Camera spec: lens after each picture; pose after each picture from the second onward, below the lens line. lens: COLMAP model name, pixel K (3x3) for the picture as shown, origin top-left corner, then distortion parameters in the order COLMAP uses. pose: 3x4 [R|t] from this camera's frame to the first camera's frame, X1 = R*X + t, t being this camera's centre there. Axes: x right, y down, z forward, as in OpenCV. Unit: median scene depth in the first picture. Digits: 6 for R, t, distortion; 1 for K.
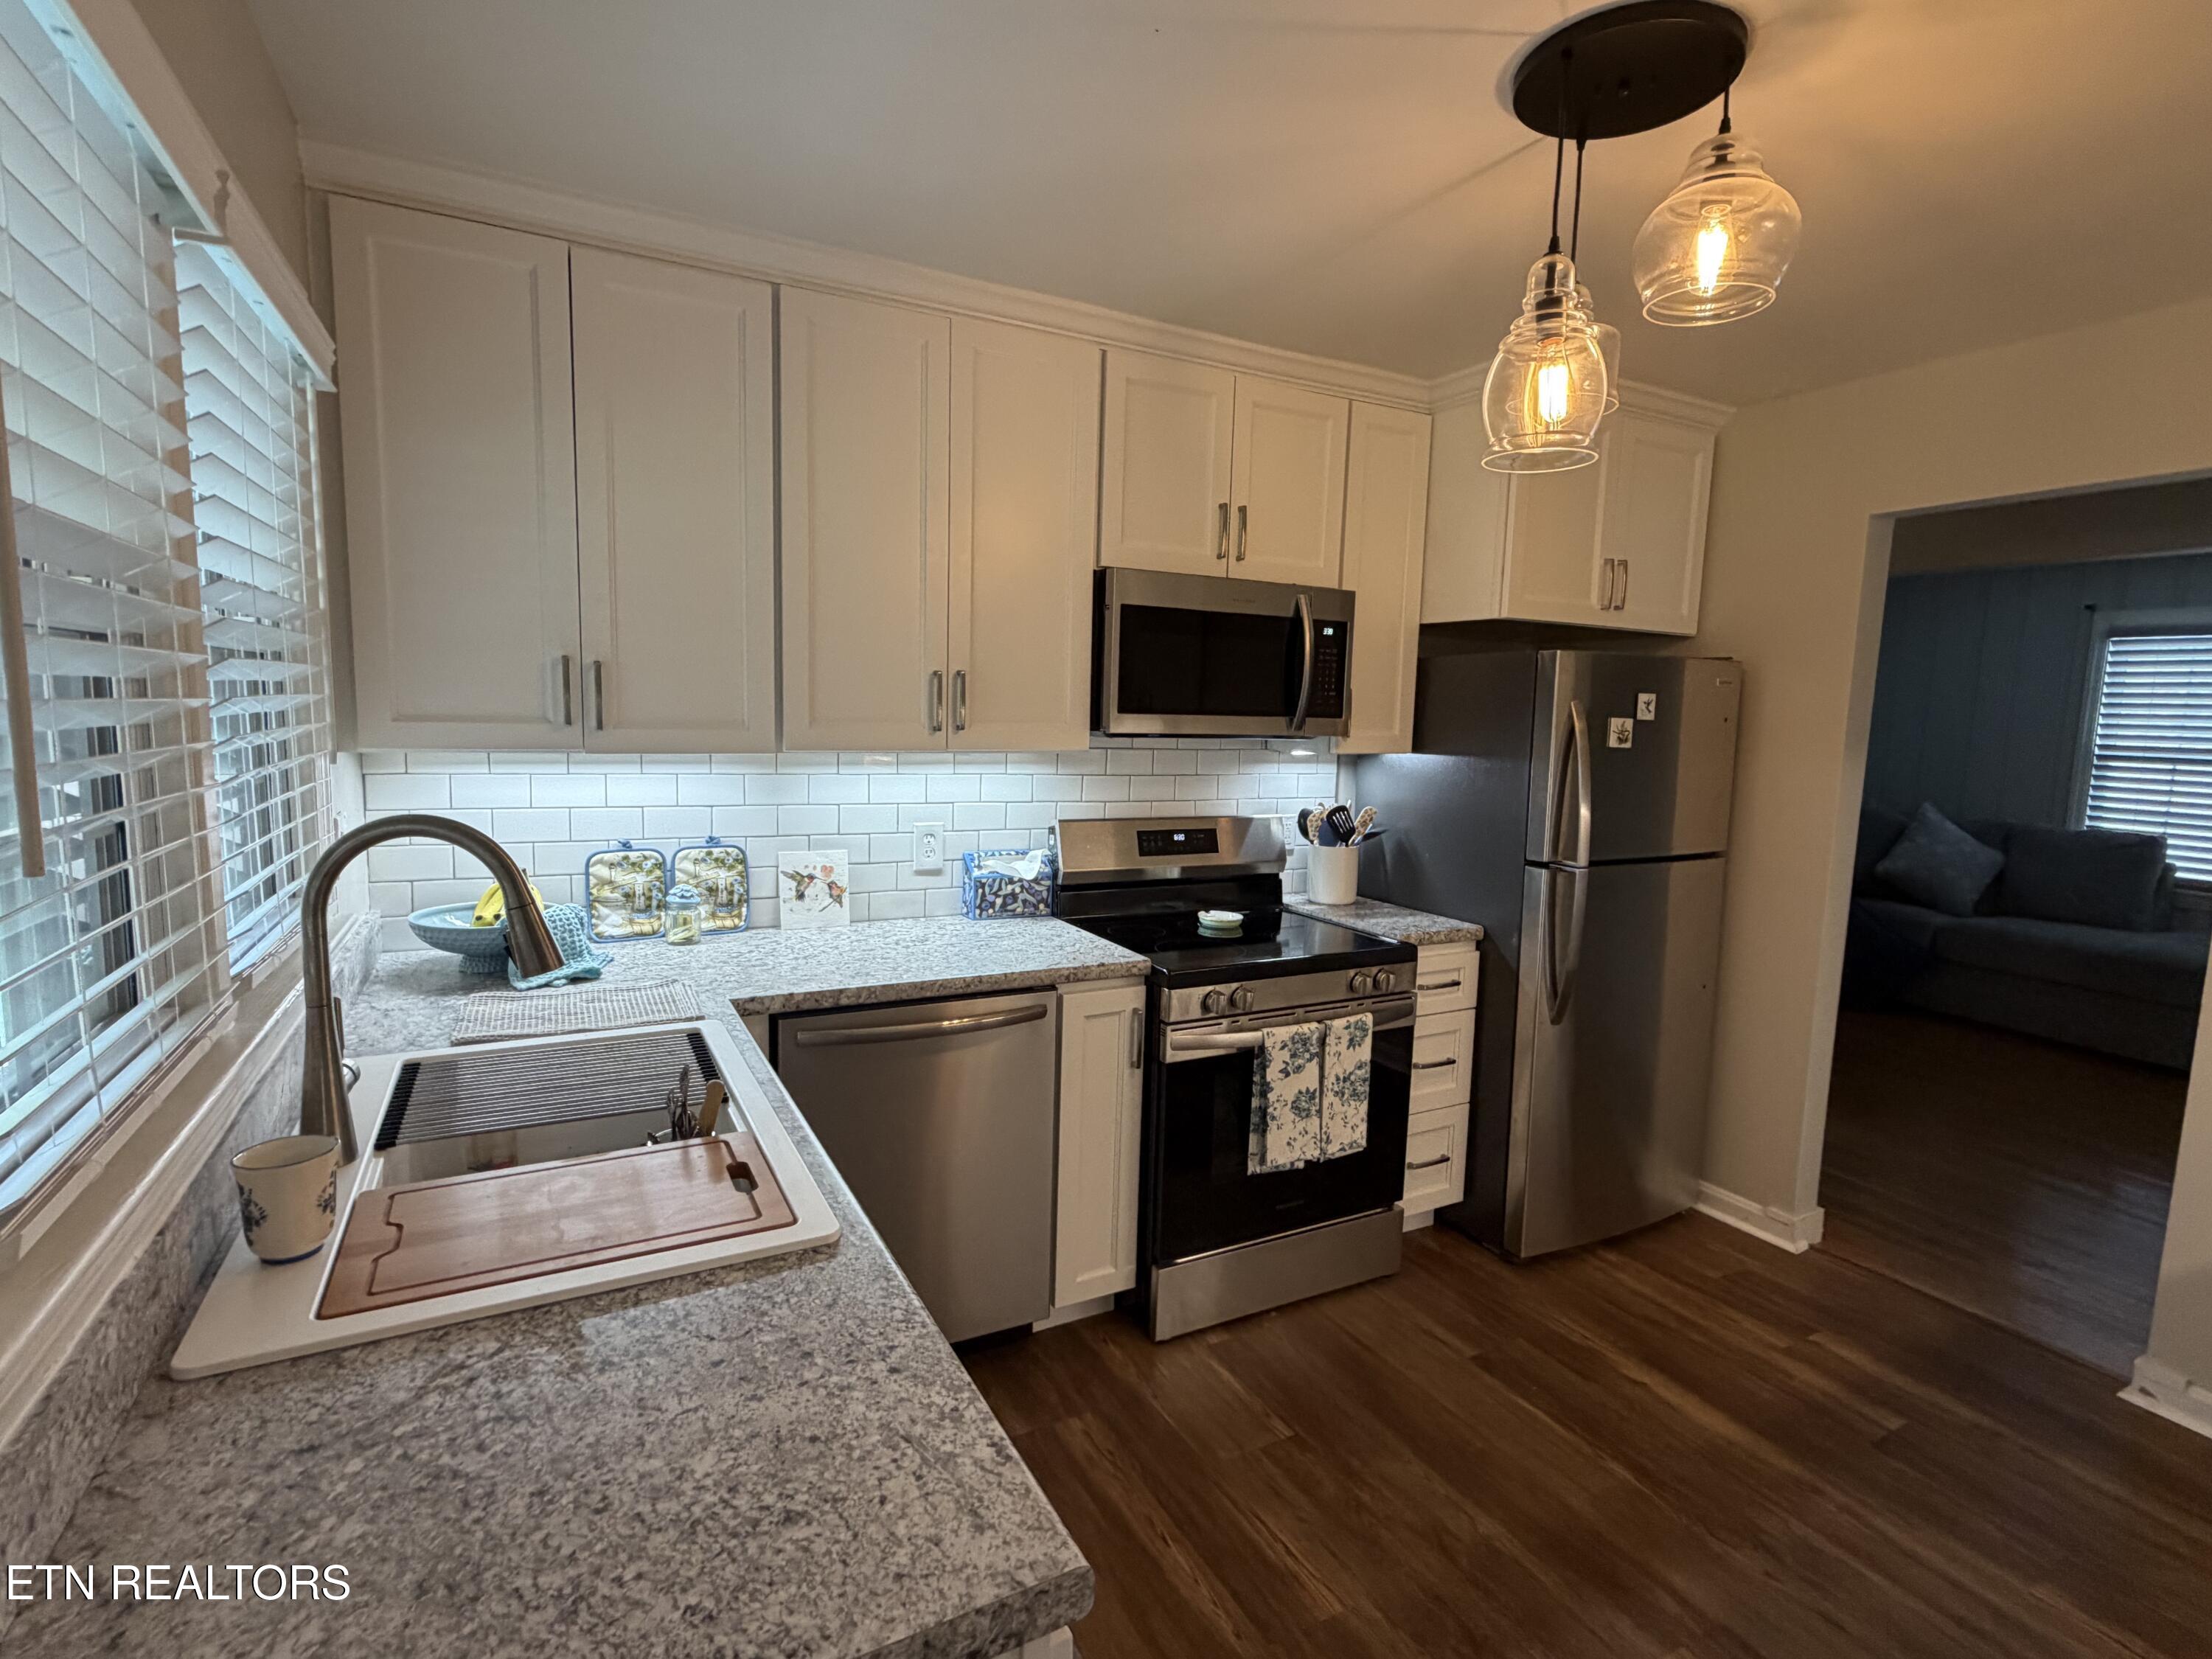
lens RADIAL K [[1075.7, 0, 1106.4], [0, 1075.7, 837.4], [0, 0, 1]] dist [0.004385, 0.000927]
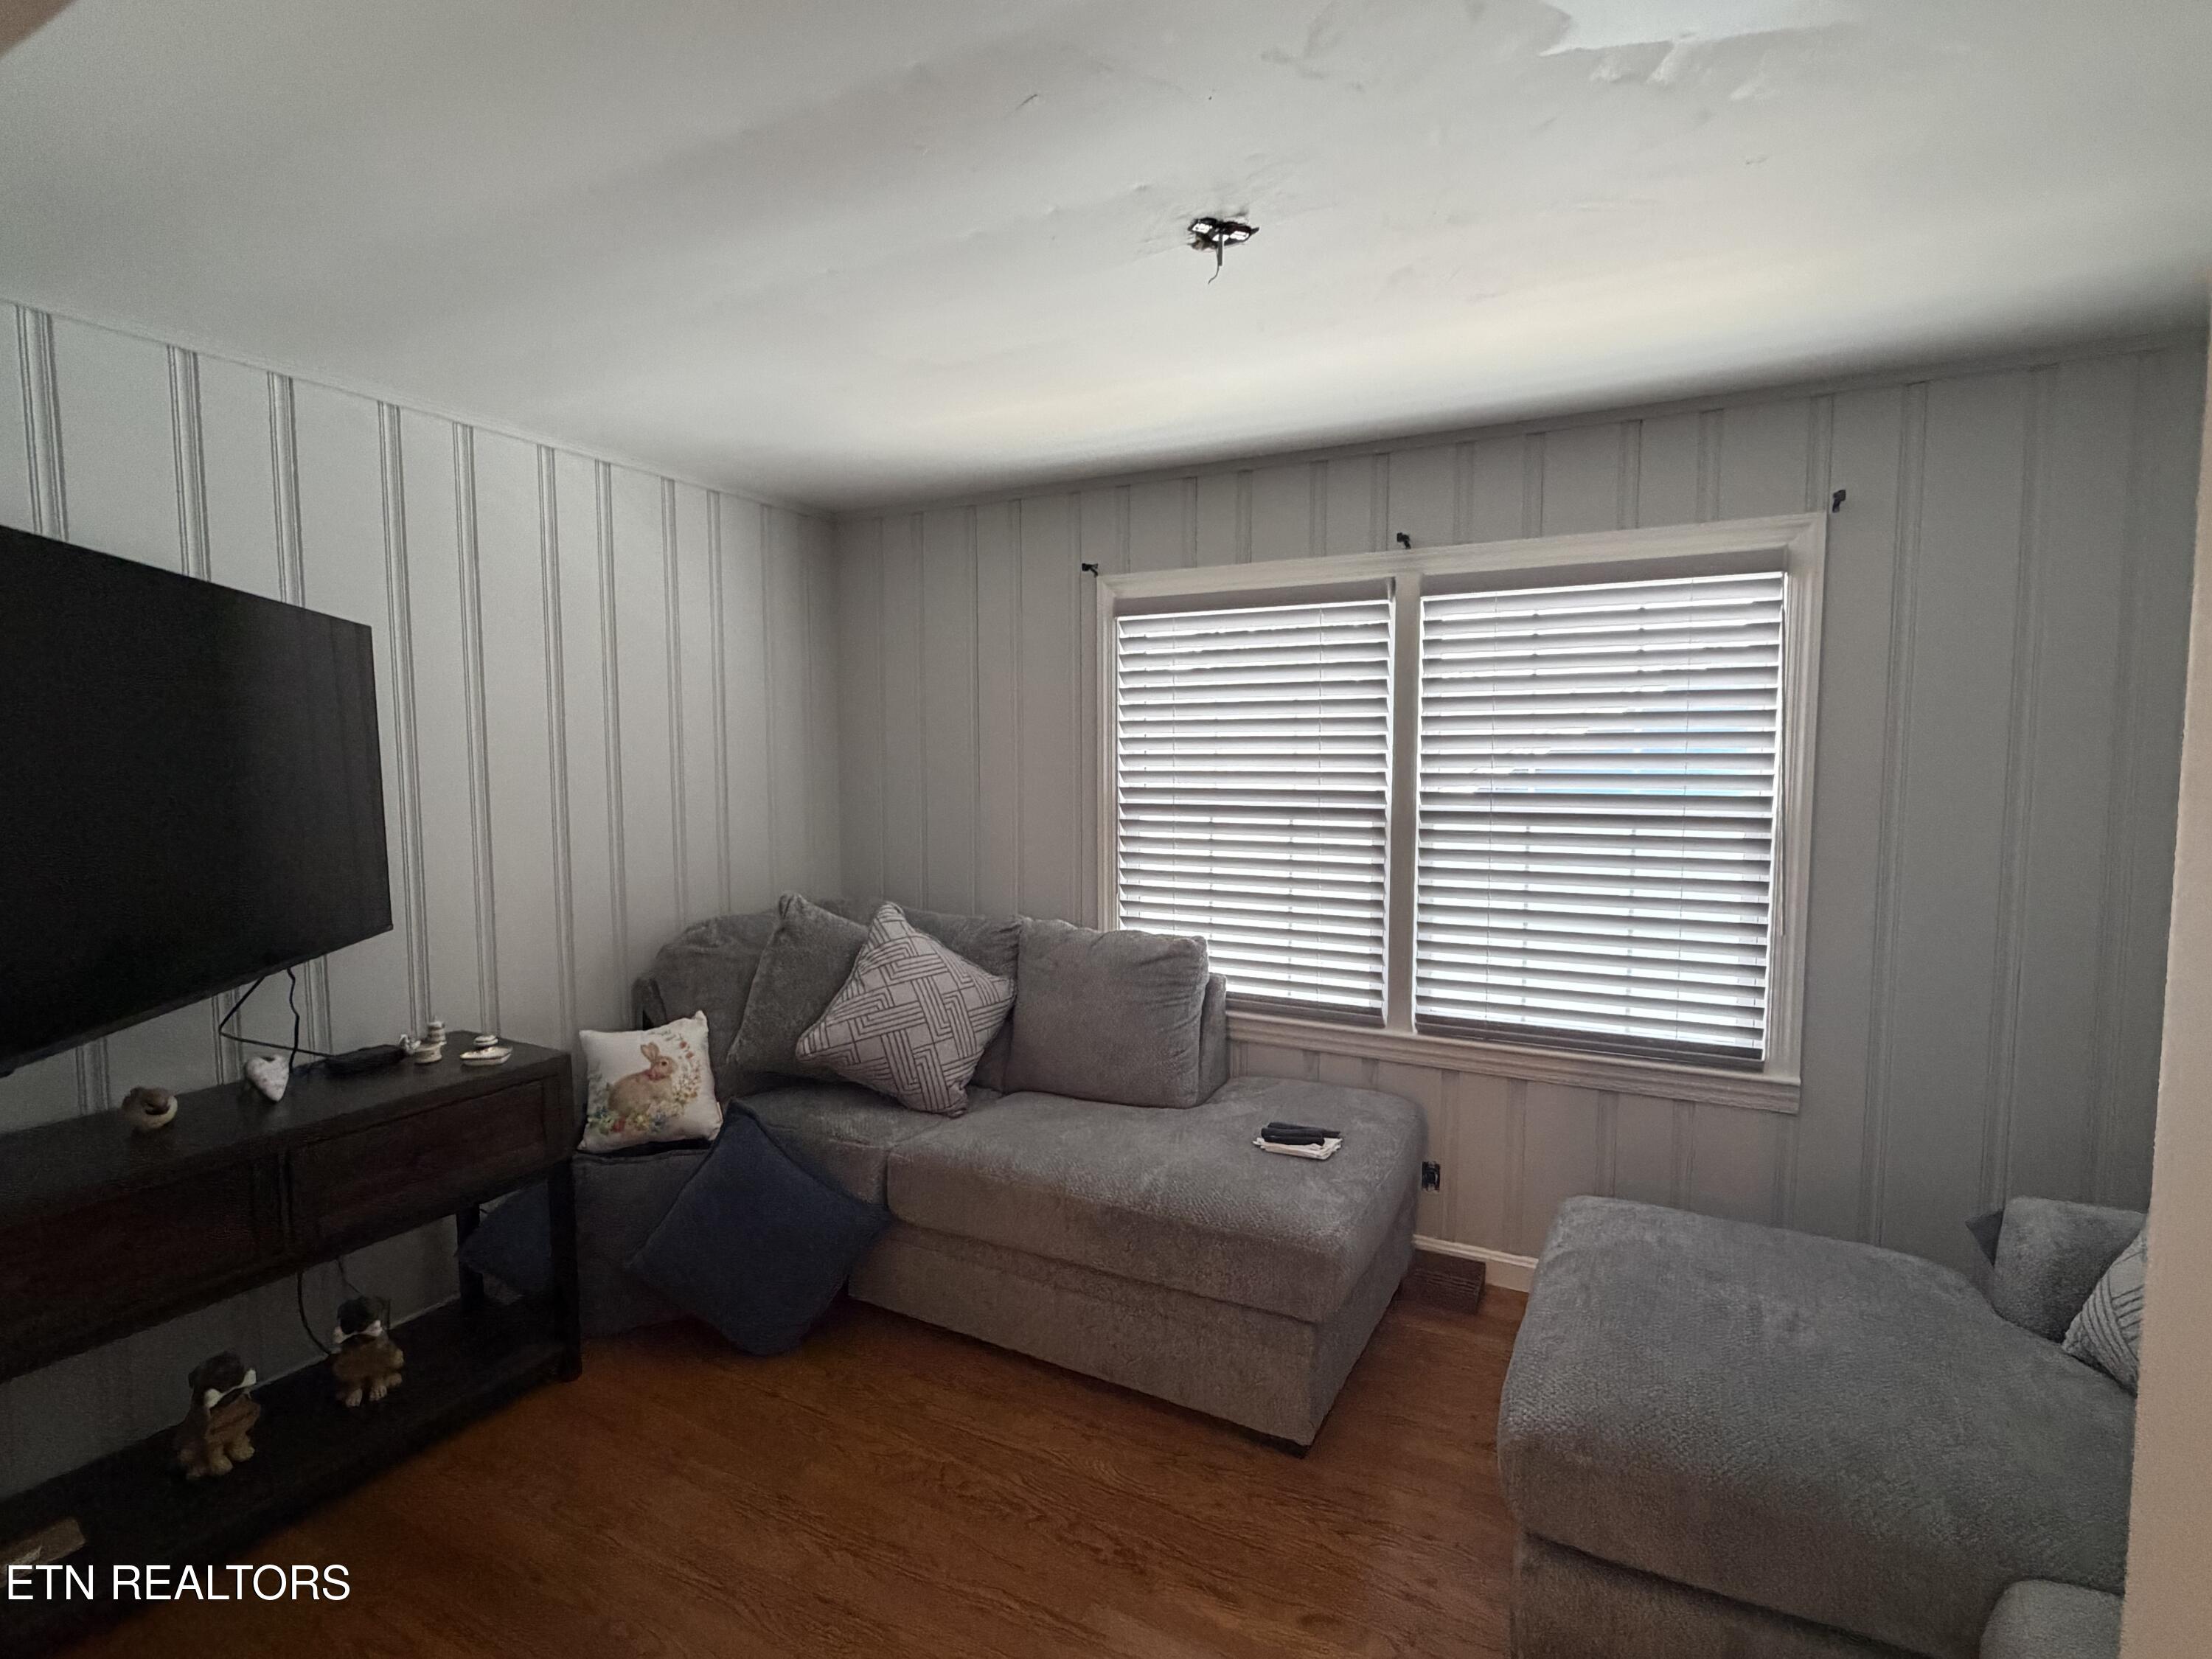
lens RADIAL K [[1075.7, 0, 1101.4], [0, 1075.7, 829.3], [0, 0, 1]] dist [0.004385, 0.000927]
pose [[0.813913, -0.062480, 0.577618, 0.549538], [0.081979, 0.996604, -0.007714, -0.058530], [-0.575174, 0.053631, 0.816271, 0.501282]]
